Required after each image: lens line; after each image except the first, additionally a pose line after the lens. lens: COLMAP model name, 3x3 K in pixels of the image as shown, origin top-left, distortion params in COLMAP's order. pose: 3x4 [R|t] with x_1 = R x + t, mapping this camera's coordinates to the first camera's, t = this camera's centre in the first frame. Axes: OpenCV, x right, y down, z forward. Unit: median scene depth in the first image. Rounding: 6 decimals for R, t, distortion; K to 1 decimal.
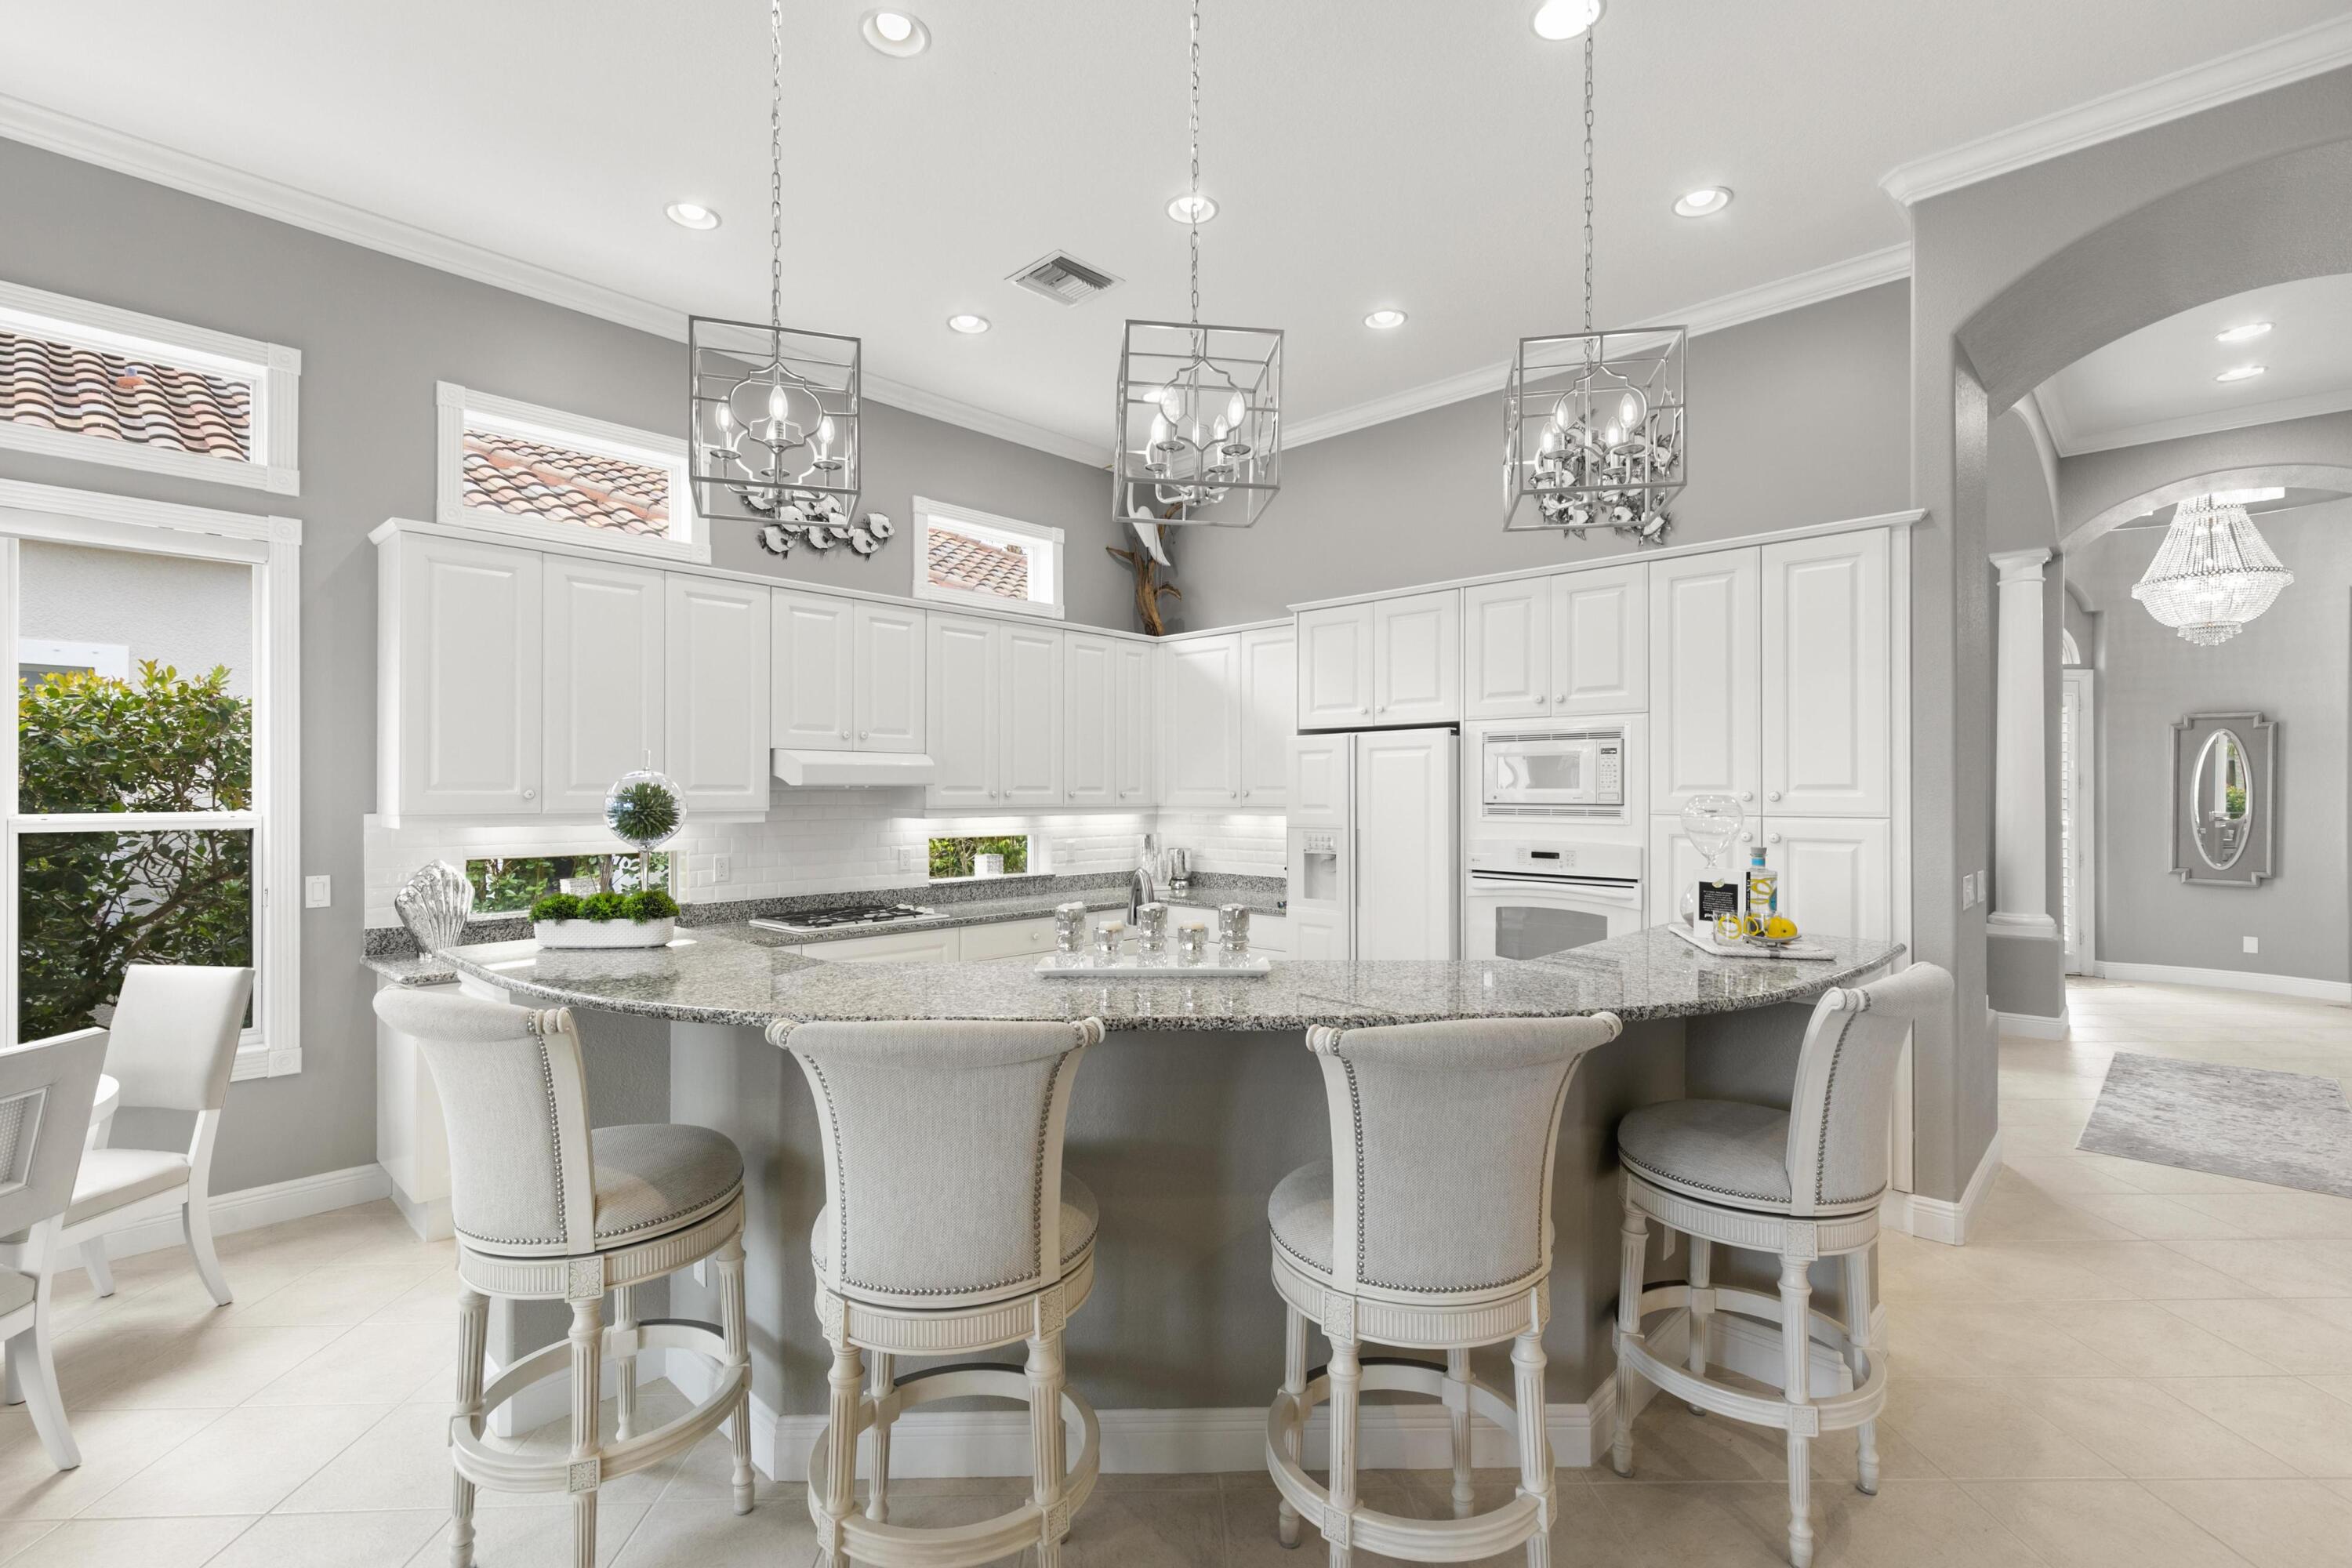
lens RADIAL K [[1049.2, 0, 1174.8], [0, 1049.2, 793.3], [0, 0, 1]] dist [0.001830, 0.000565]
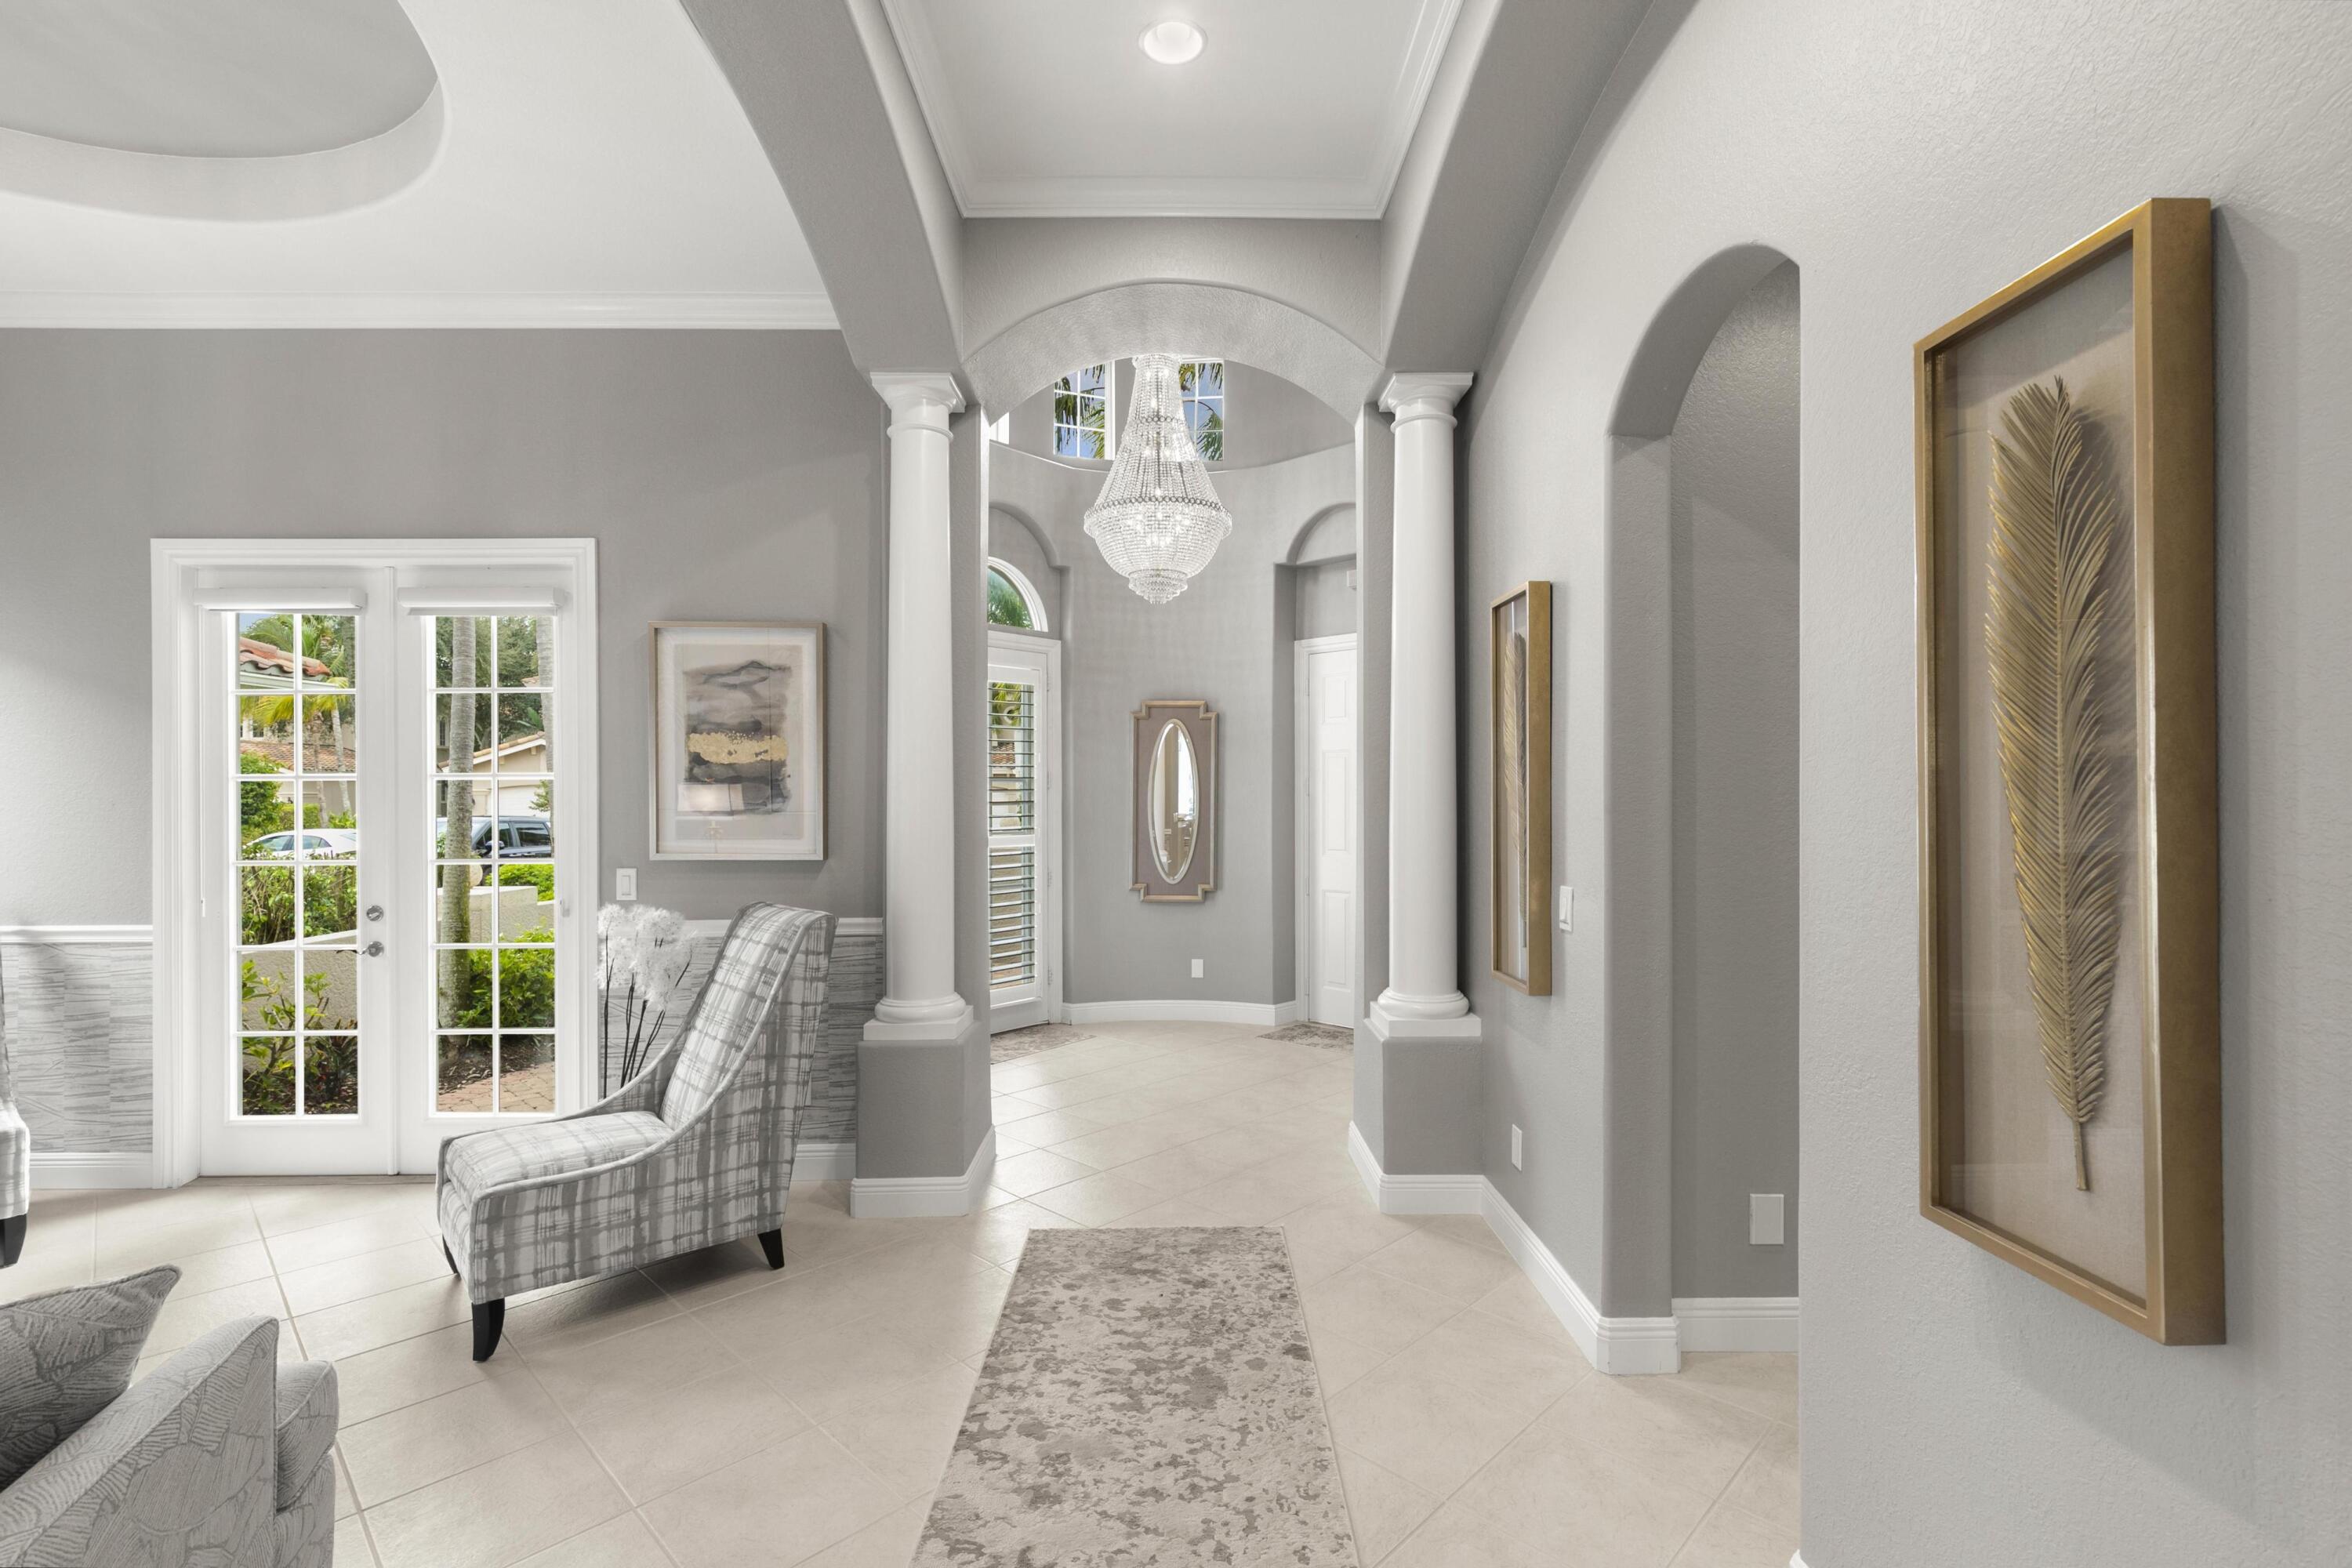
lens RADIAL K [[1049.2, 0, 1174.8], [0, 1049.2, 793.3], [0, 0, 1]] dist [0.001830, 0.000565]
pose [[0.720162, 0.001632, 0.693804, 0.581407], [-0.001289, 0.999999, -0.001014, -0.000155], [-0.693805, -0.000164, 0.720163, 0.554078]]
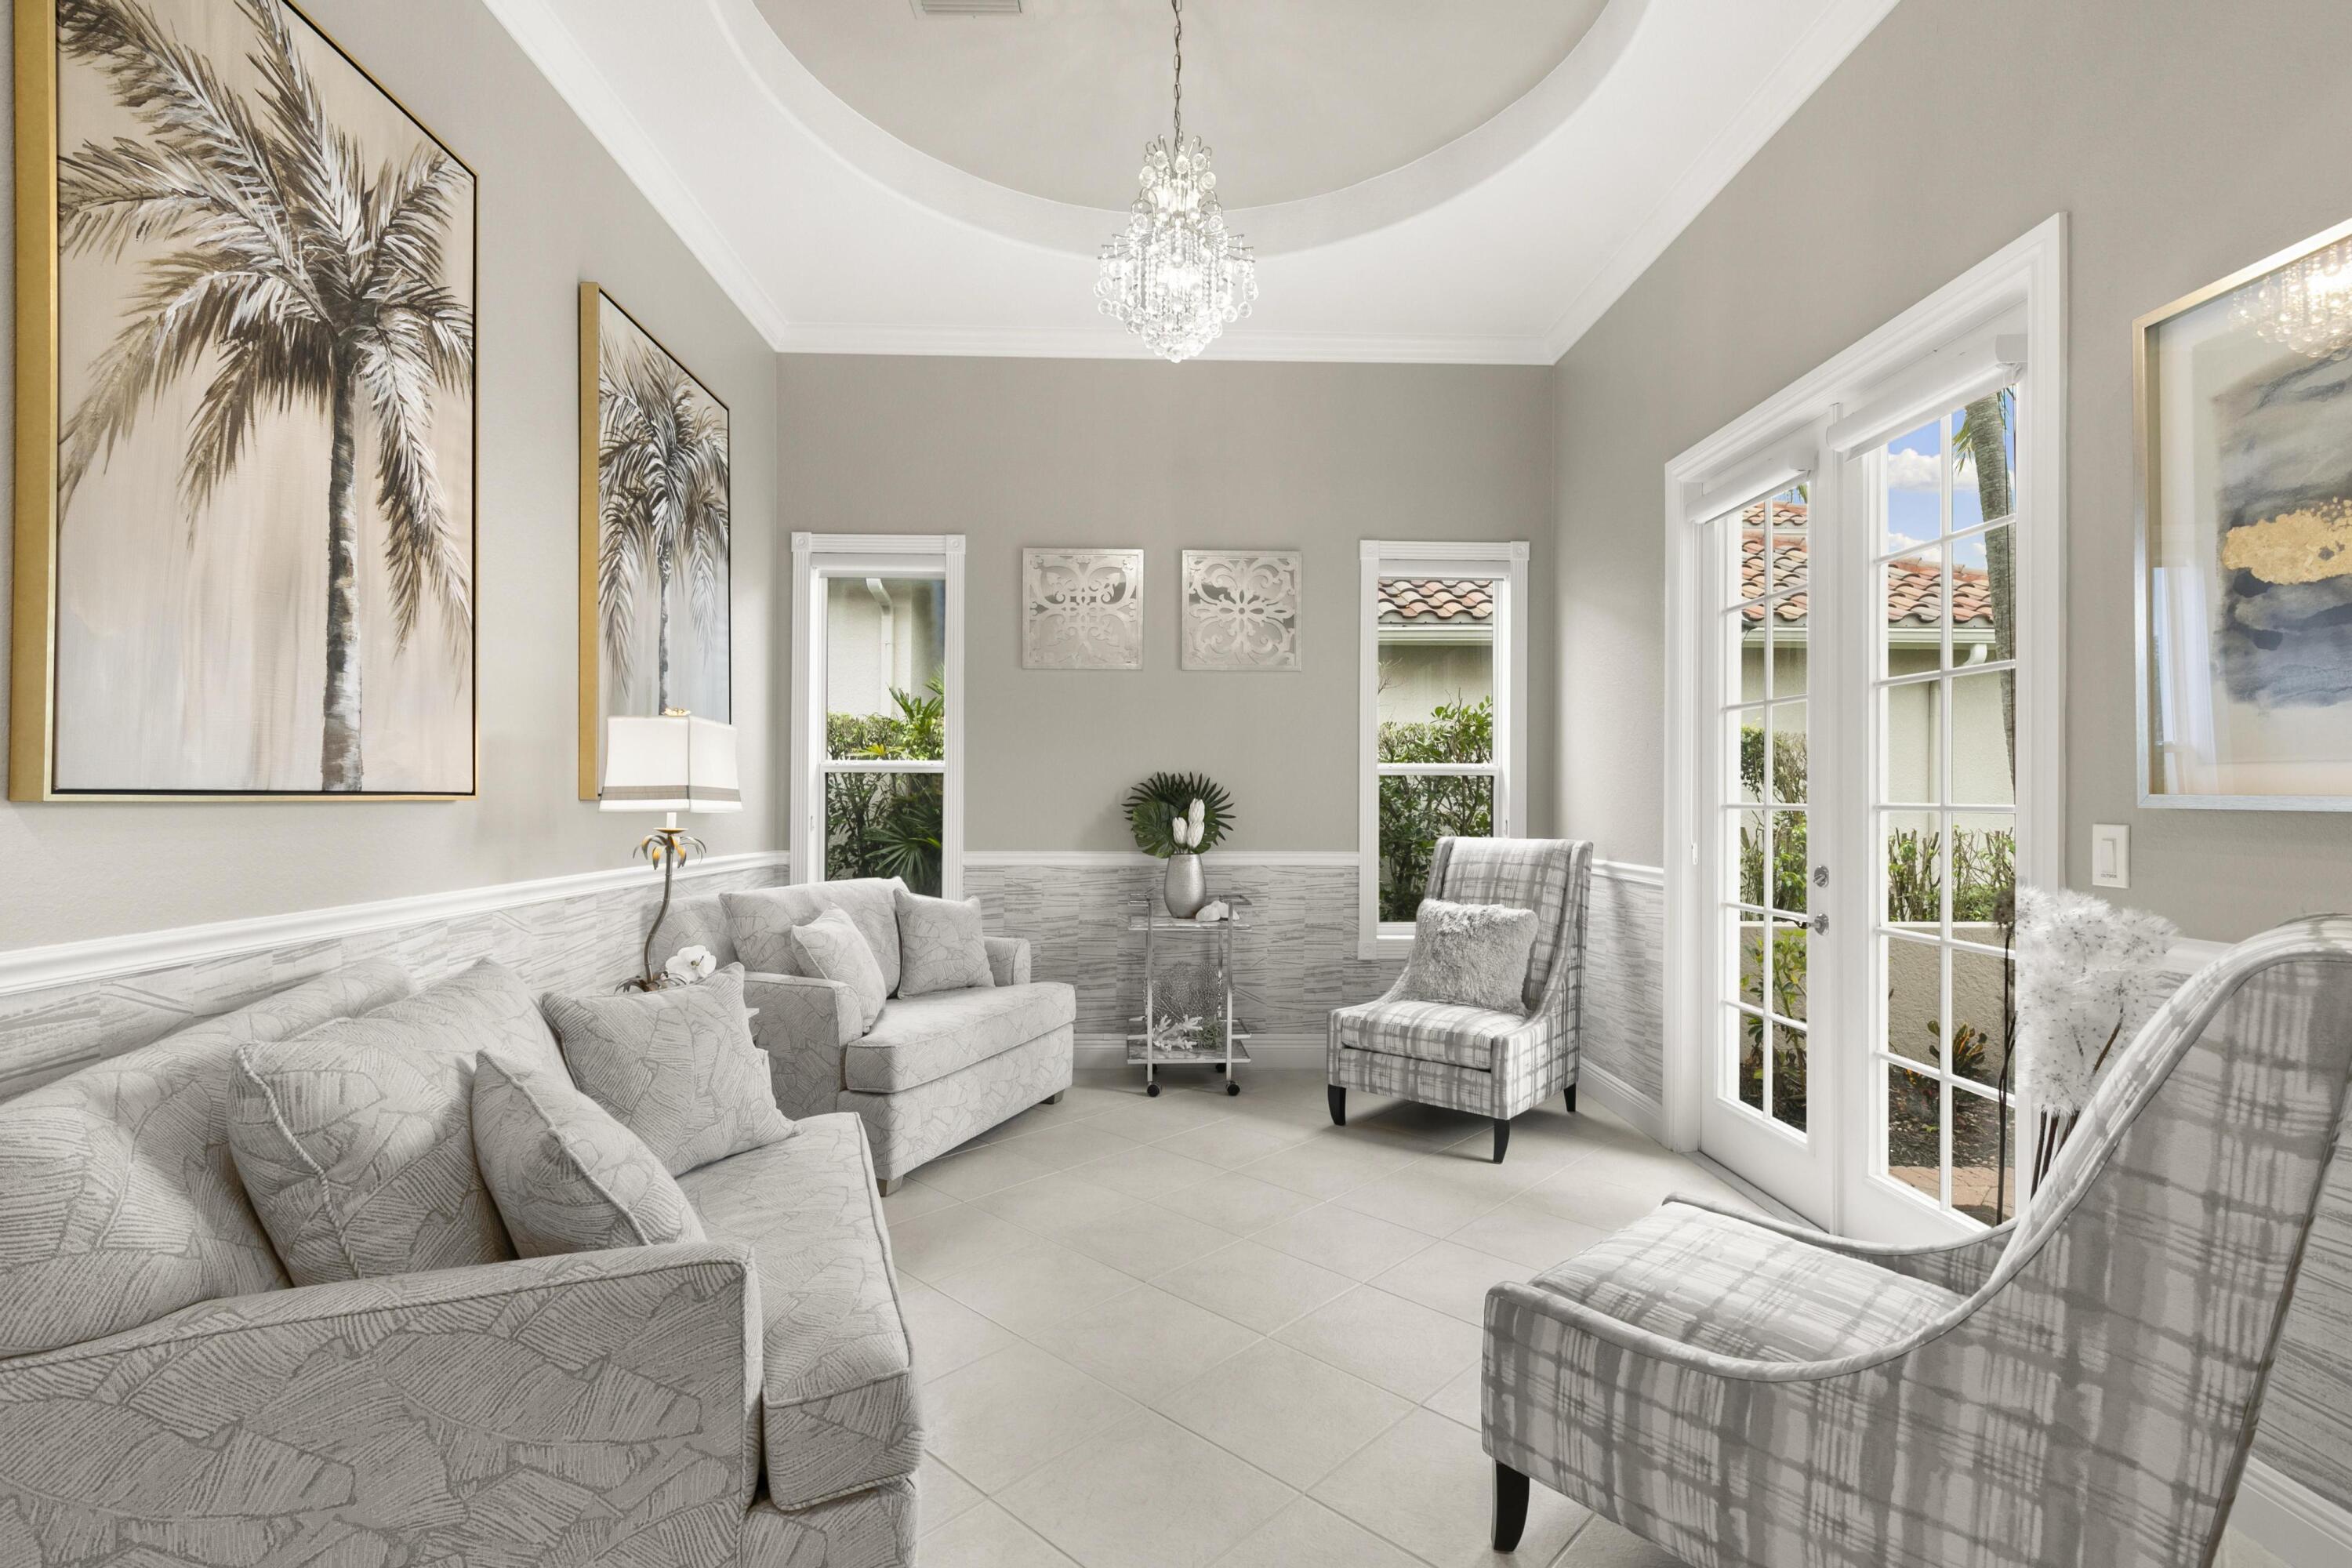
lens RADIAL K [[1072.4, 0, 1180.9], [0, 1072.4, 795.6], [0, 0, 1]] dist [0.000557, 0.000036]
pose [[0.714047, 0.006142, -0.700071, 0.831487], [-0.004199, 0.999981, 0.004490, 0.039016], [0.700086, -0.000267, 0.714059, 0.826269]]
